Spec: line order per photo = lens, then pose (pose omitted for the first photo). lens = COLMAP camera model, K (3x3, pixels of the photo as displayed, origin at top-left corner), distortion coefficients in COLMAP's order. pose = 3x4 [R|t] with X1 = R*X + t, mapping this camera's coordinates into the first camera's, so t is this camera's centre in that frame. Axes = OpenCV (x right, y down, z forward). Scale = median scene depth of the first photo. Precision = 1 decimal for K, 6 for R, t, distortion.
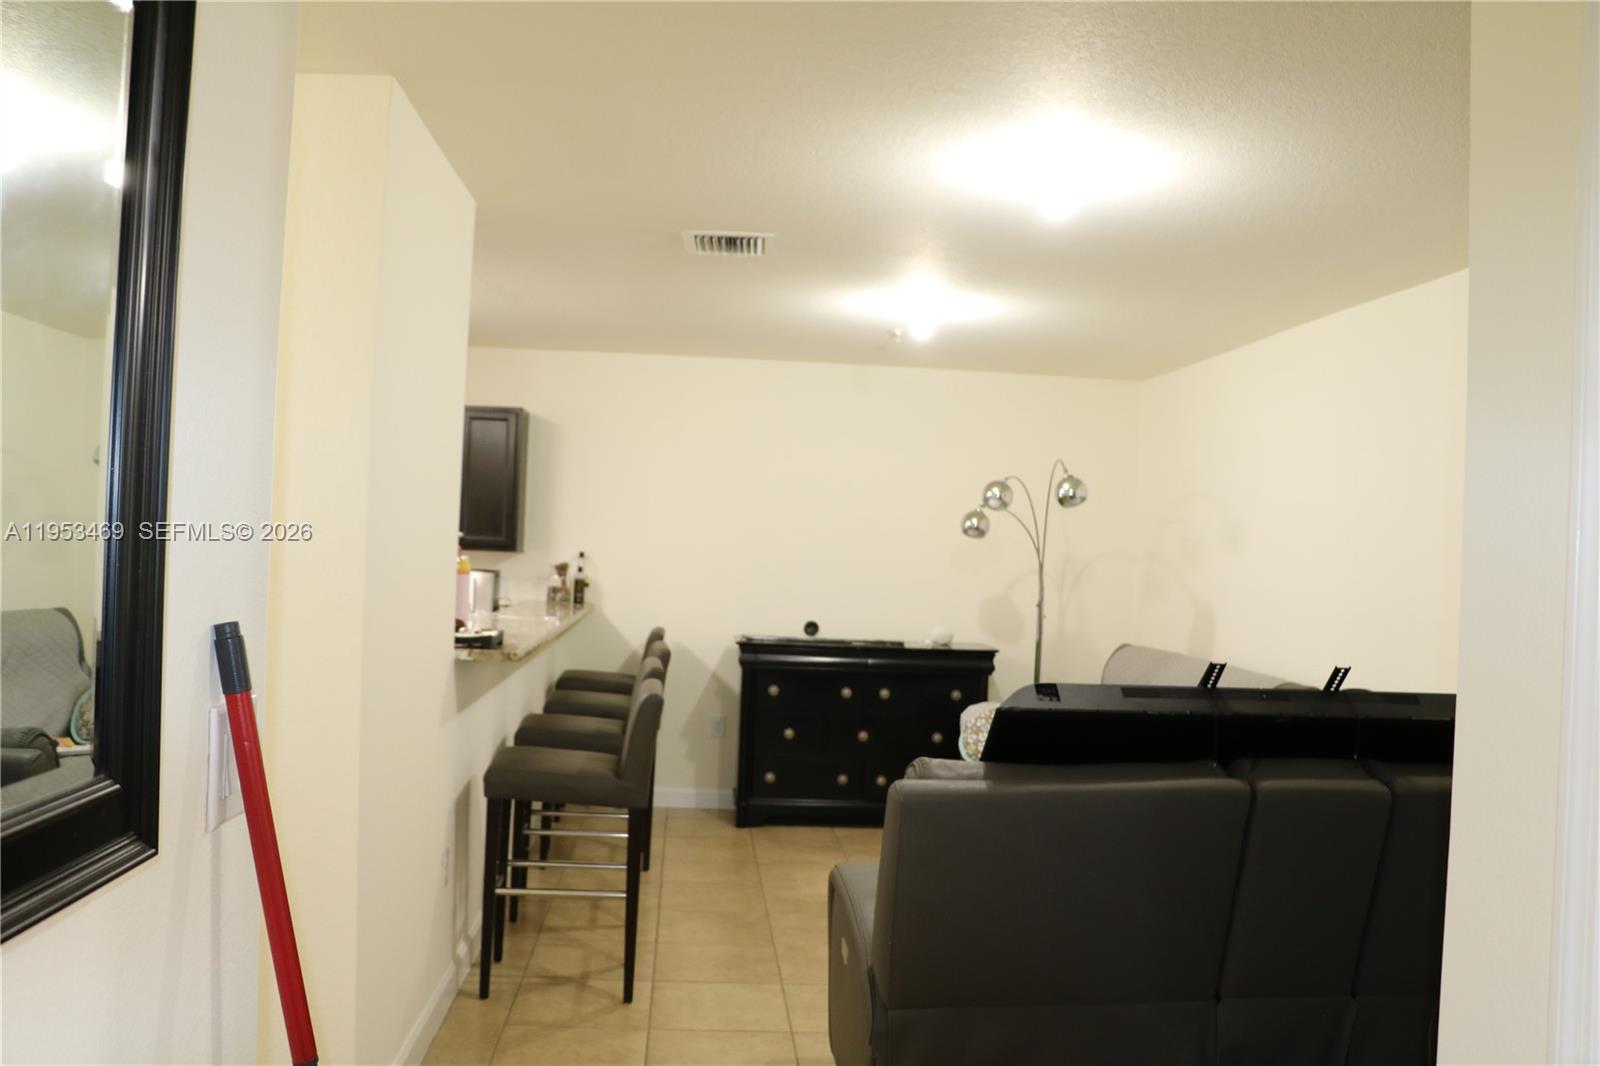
lens RADIAL K [[1305.7, 0, 800.0], [0, 1305.7, 533.0], [0, 0, 1]] dist [-0.199702, 0.179517]
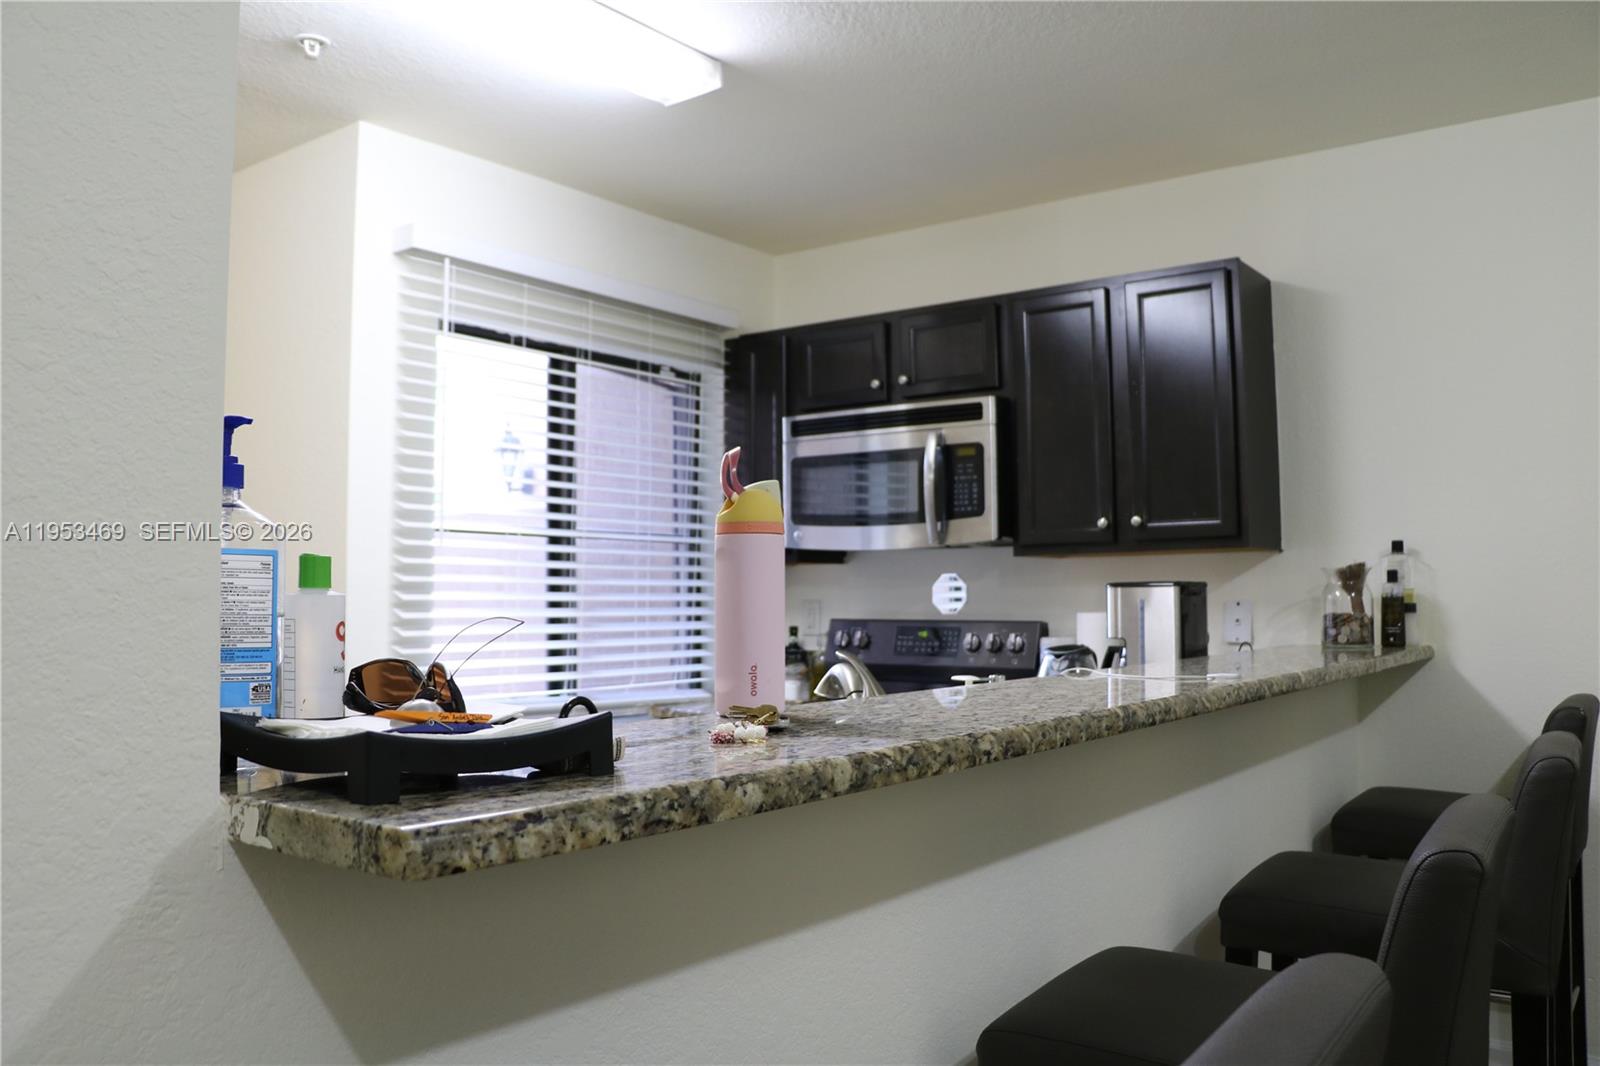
lens RADIAL K [[1305.7, 0, 800.0], [0, 1305.7, 533.0], [0, 0, 1]] dist [-0.199702, 0.179517]
pose [[0.752419, -0.082749, -0.653466, -0.029923], [0.044401, 0.996193, -0.075024, 0.037508], [0.657186, 0.027435, 0.753229, 0.510081]]
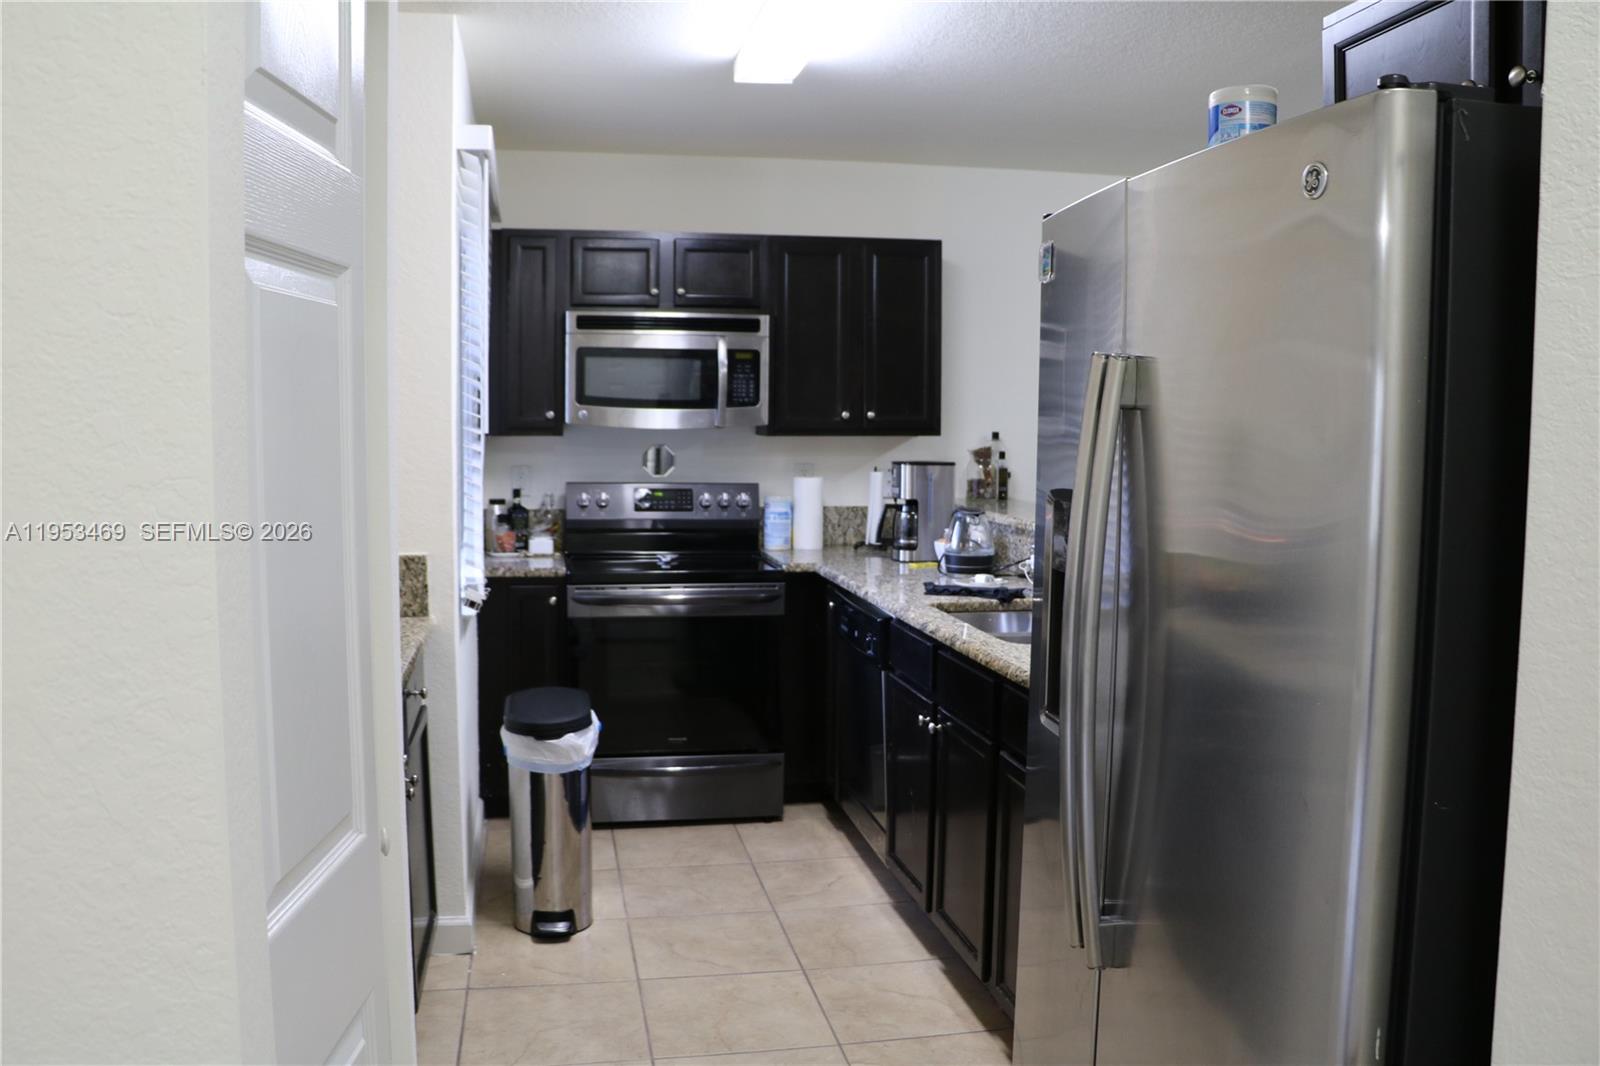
lens RADIAL K [[1305.7, 0, 800.0], [0, 1305.7, 533.0], [0, 0, 1]] dist [-0.199702, 0.179517]
pose [[0.992865, -0.045967, 0.110030, -0.373819], [0.035214, 0.994588, 0.097753, -0.005106], [-0.113928, -0.093181, 0.989110, 0.258969]]
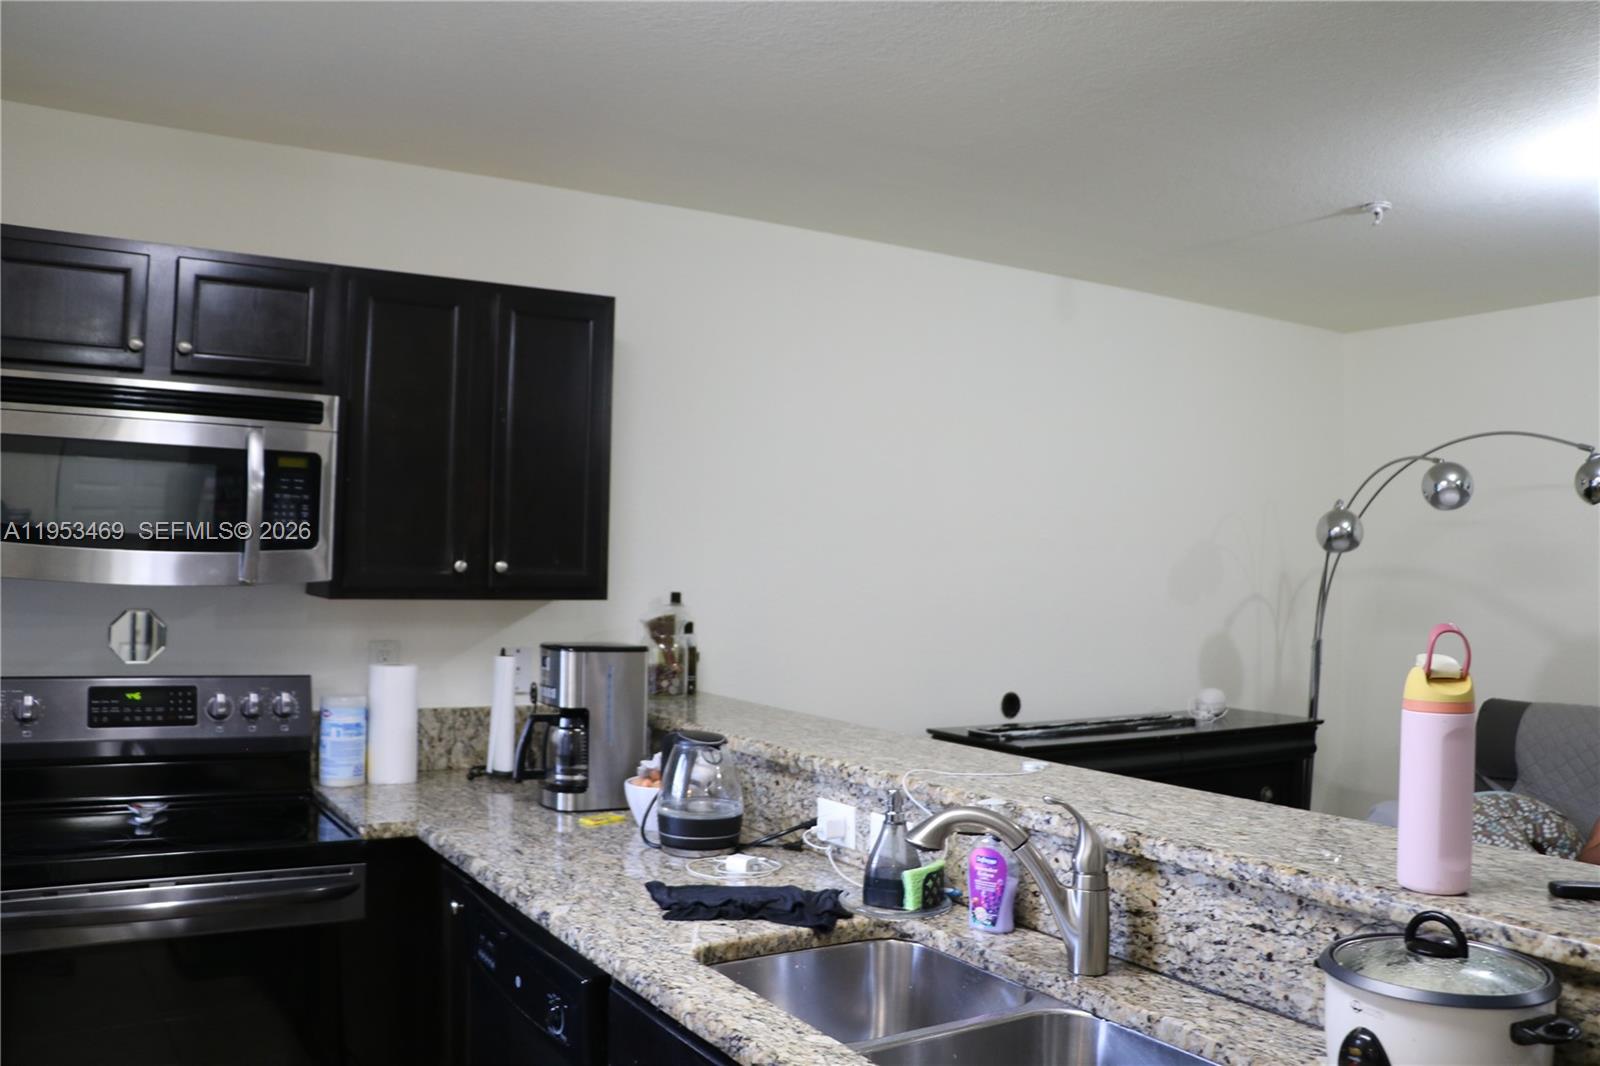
lens RADIAL K [[1305.7, 0, 800.0], [0, 1305.7, 533.0], [0, 0, 1]] dist [-0.199702, 0.179517]
pose [[0.889911, -0.011657, 0.455986, -0.363260], [0.012455, 0.999922, 0.001254, -0.008930], [-0.455965, 0.004564, 0.889986, 0.529654]]
